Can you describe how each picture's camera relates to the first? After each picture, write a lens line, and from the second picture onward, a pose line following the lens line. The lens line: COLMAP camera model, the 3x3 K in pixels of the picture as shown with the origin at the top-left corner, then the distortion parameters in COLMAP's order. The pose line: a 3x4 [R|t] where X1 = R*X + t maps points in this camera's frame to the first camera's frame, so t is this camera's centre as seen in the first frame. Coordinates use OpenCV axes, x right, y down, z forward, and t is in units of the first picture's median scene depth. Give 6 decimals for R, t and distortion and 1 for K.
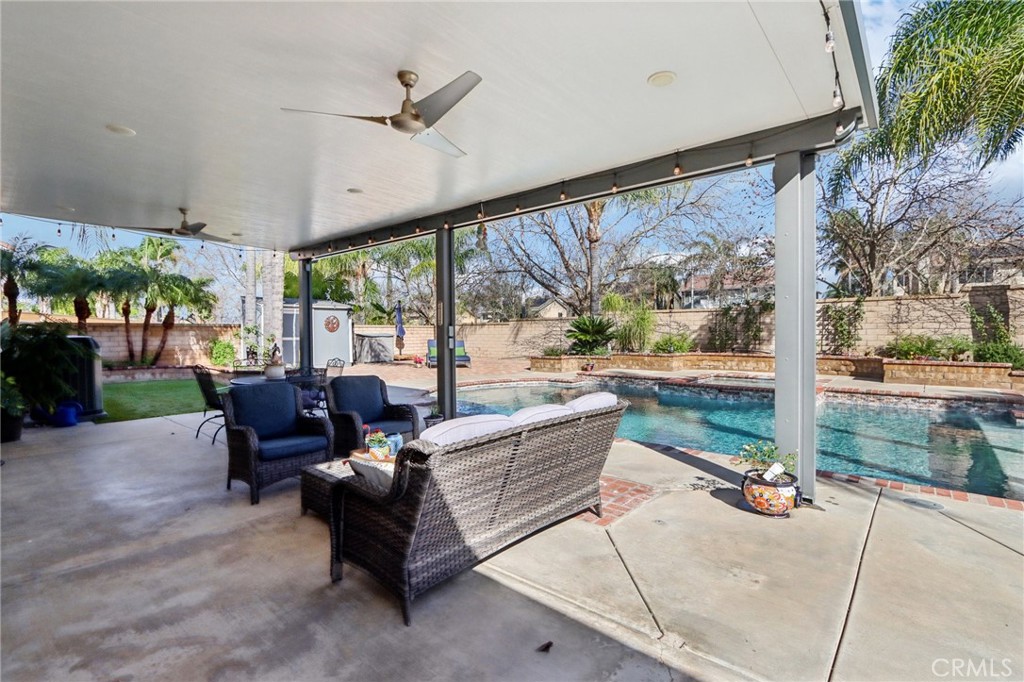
lens RADIAL K [[470.9, 0, 513.7], [0, 470.9, 340.2], [0, 0, 1]] dist [-0.011410, -0.000189]
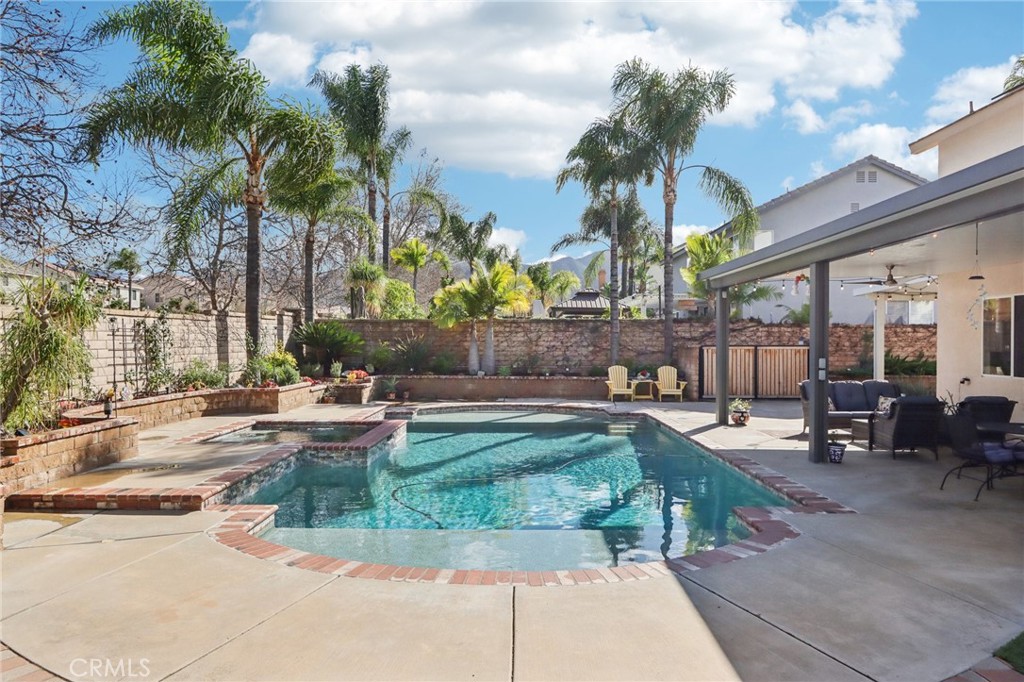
lens RADIAL K [[637.6, 0, 513.7], [0, 637.6, 344.2], [0, 0, 1]] dist [-0.007250, 0.001134]
pose [[-0.651210, 0.001342, 0.758896, -0.408509], [0.017044, 0.999772, 0.012858, -0.046765], [-0.758706, 0.021308, -0.651085, 1.297166]]
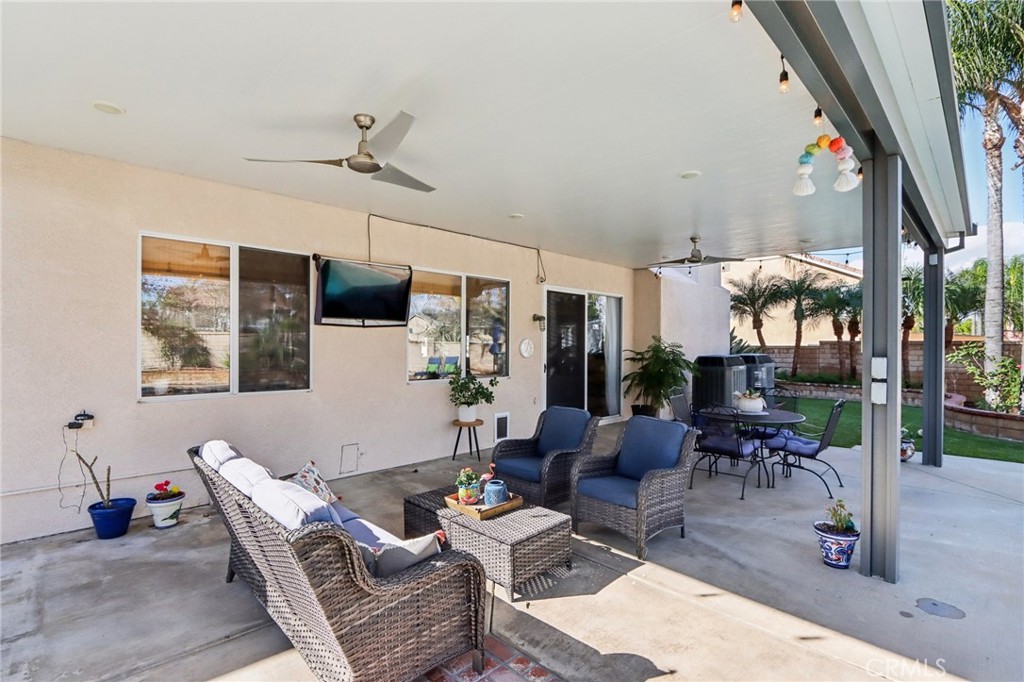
lens RADIAL K [[473.3, 0, 514.4], [0, 473.3, 350.6], [0, 0, 1]] dist [-0.011878, 0.000134]
pose [[-0.073256, 0.015303, -0.997196, 0.199448], [-0.022540, 0.999601, 0.016996, -0.019528], [0.997058, 0.023722, -0.072882, 0.358423]]
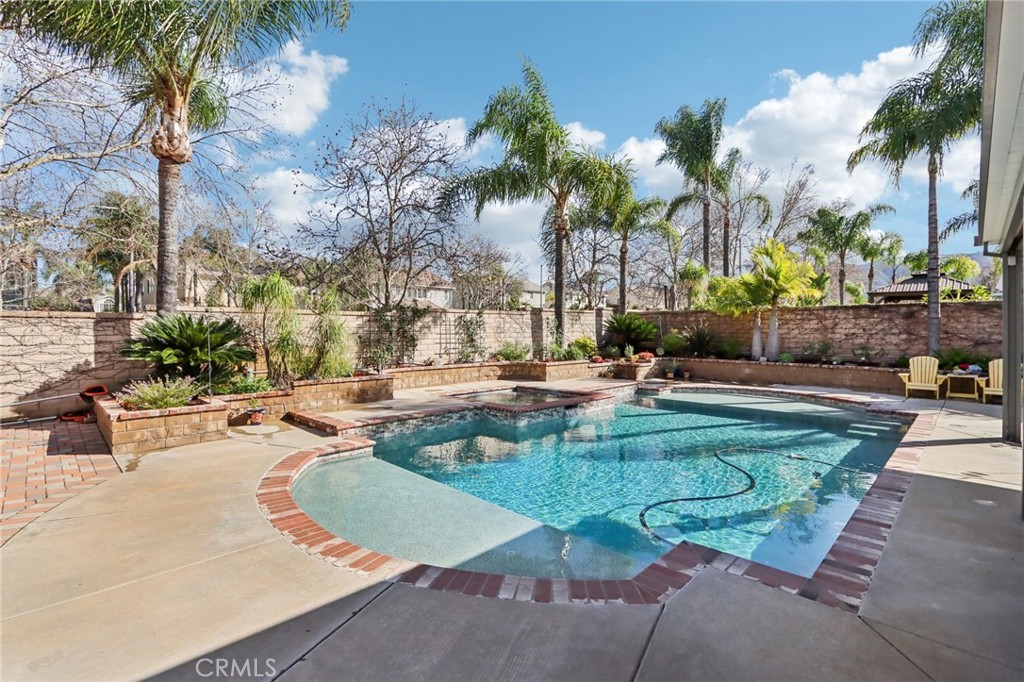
lens RADIAL K [[476.6, 0, 513.9], [0, 476.6, 335.2], [0, 0, 1]] dist [-0.014725, 0.001503]
pose [[0.058638, -0.003565, 0.998273, -0.429721], [0.018541, 0.999825, 0.002482, -0.033000], [-0.998107, 0.018363, 0.058694, 0.895190]]
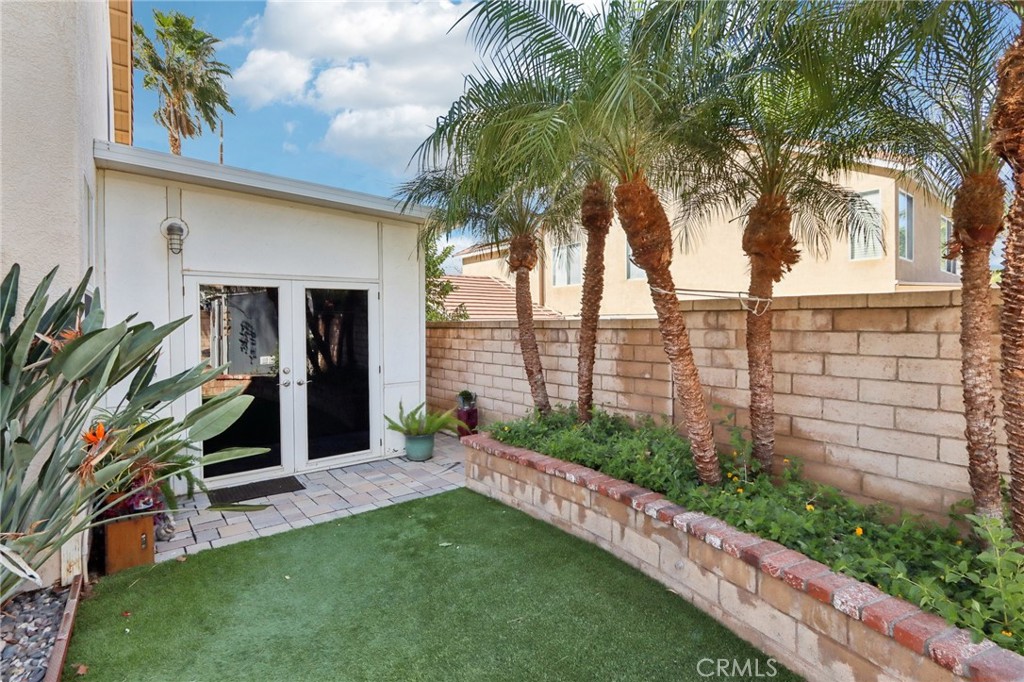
lens RADIAL K [[481.9, 0, 513.3], [0, 481.9, 322.3], [0, 0, 1]] dist [-0.012383, -0.000632]
pose [[-0.172431, 0.006818, -0.984998, -0.729319], [-0.010326, 0.999909, 0.008729, -0.027721], [0.984968, 0.011677, -0.172344, 1.012000]]
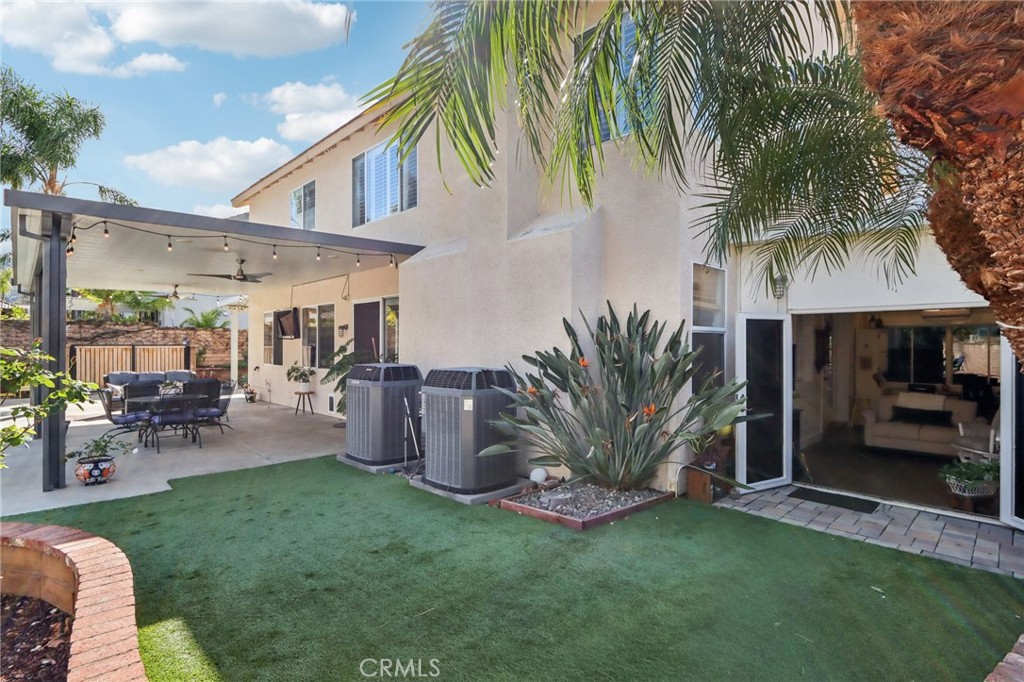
lens RADIAL K [[509.2, 0, 512.2], [0, 509.2, 342.3], [0, 0, 1]] dist [-0.003302, -0.000413]
pose [[-0.996616, 0.003734, 0.082114, -0.815315], [0.005038, 0.999865, 0.015671, -0.039162], [-0.082045, 0.016032, -0.996500, 1.219136]]
